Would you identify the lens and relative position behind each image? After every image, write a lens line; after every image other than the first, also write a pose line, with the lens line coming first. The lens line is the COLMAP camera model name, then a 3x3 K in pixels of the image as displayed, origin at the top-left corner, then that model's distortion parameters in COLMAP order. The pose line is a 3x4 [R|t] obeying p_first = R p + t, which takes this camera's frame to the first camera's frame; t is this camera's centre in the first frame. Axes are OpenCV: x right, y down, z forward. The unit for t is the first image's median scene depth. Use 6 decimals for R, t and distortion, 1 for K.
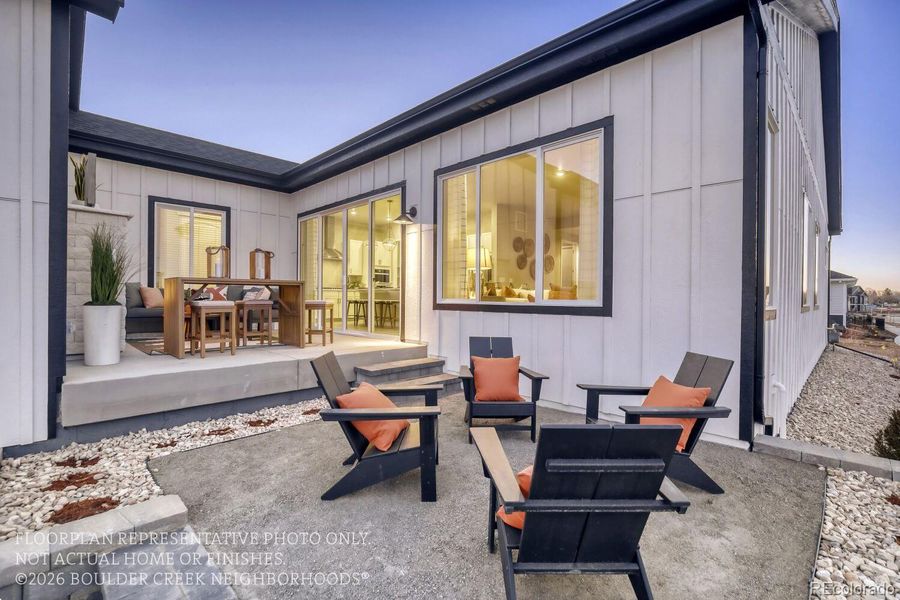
lens RADIAL K [[419.0, 0, 450.0], [0, 419.0, 300.0], [0, 0, 1]] dist [-0.014702, 0.000018]
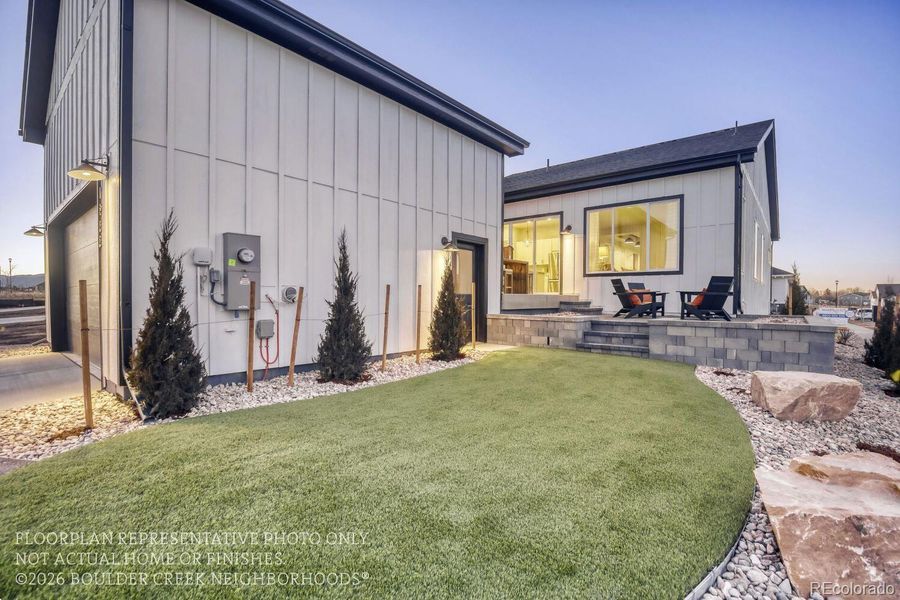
lens RADIAL K [[486.0, 0, 422.5], [0, 486.0, 311.9], [0, 0, 1]] dist [-0.003450, -0.000831]
pose [[0.994656, -0.000468, 0.103245, -1.020754], [-0.000303, 0.999972, 0.007449, 0.169459], [-0.103245, -0.007440, 0.994628, -1.210796]]
